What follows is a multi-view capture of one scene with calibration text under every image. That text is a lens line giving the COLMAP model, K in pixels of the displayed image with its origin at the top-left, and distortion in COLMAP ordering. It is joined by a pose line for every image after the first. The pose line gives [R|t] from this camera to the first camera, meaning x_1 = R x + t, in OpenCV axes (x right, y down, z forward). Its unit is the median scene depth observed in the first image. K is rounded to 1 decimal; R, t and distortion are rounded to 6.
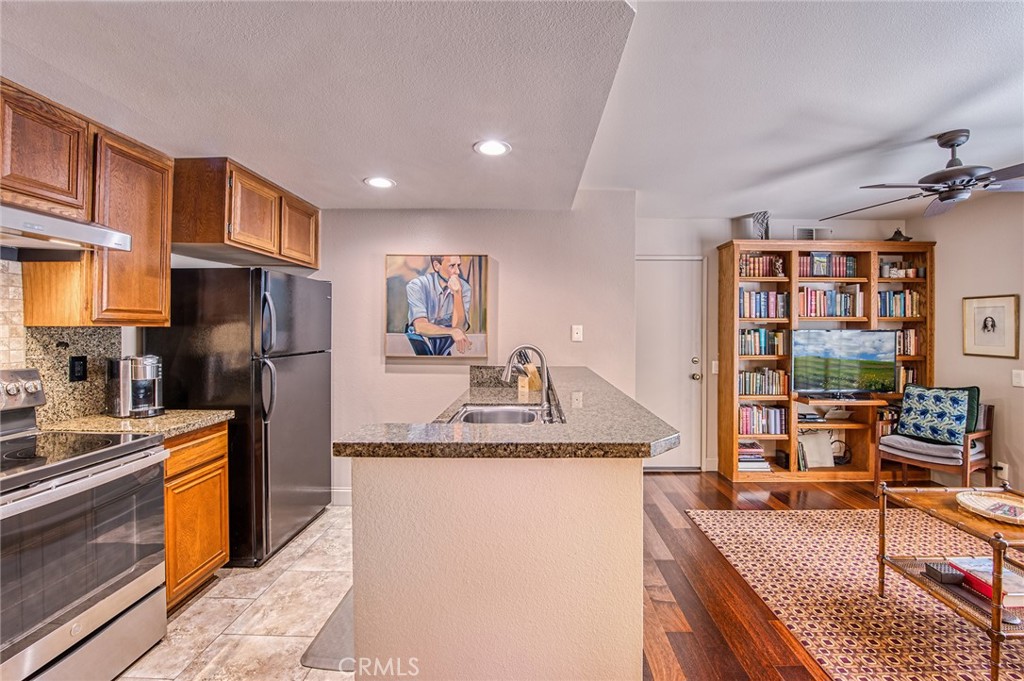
lens RADIAL K [[431.1, 0, 530.5], [0, 431.1, 330.1], [0, 0, 1]] dist [0.000994, -0.004092]
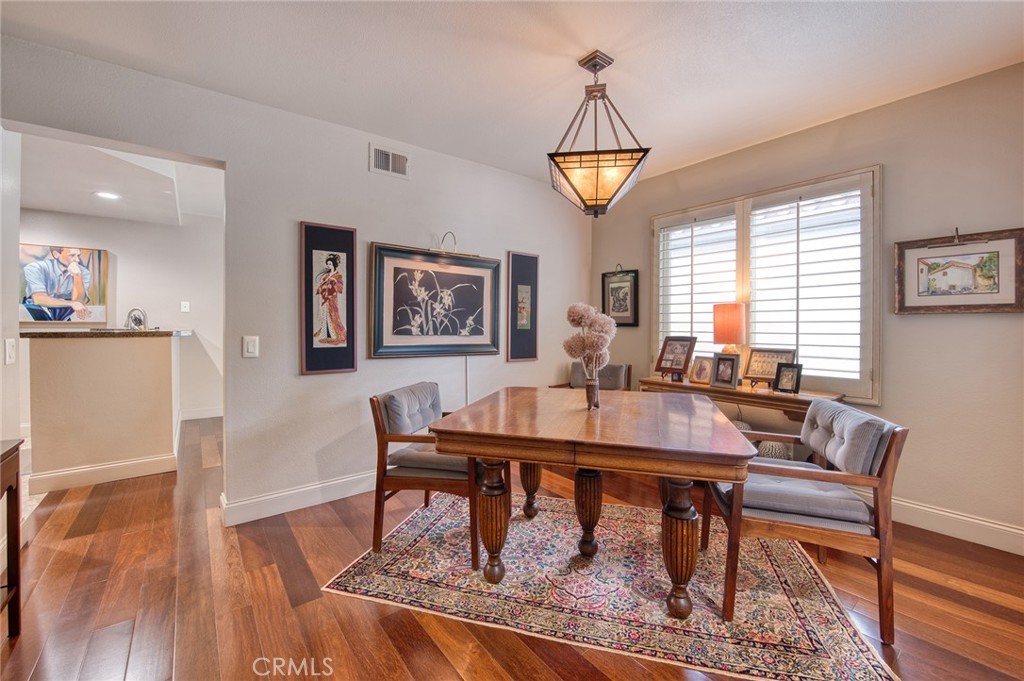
lens RADIAL K [[431.1, 0, 502.7], [0, 431.1, 325.3], [0, 0, 1]] dist [0.000994, -0.004092]
pose [[0.804219, -0.000807, 0.594332, 0.151521], [-0.001644, 0.999992, 0.003582, 0.092623], [-0.594330, -0.003858, 0.804212, -1.291612]]
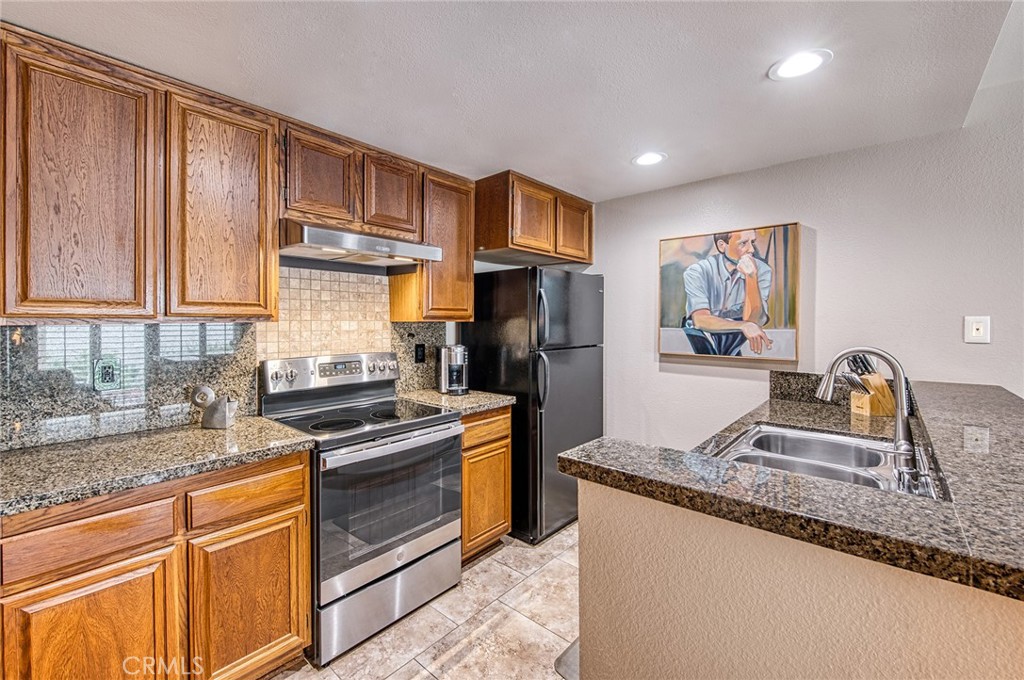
lens RADIAL K [[431.1, 0, 490.8], [0, 431.1, 325.2], [0, 0, 1]] dist [0.000994, -0.004092]
pose [[0.740645, 0.000997, -0.671896, 0.010667], [0.001212, 0.999995, 0.002820, -0.001072], [0.671895, -0.002903, 0.740641, 0.139740]]
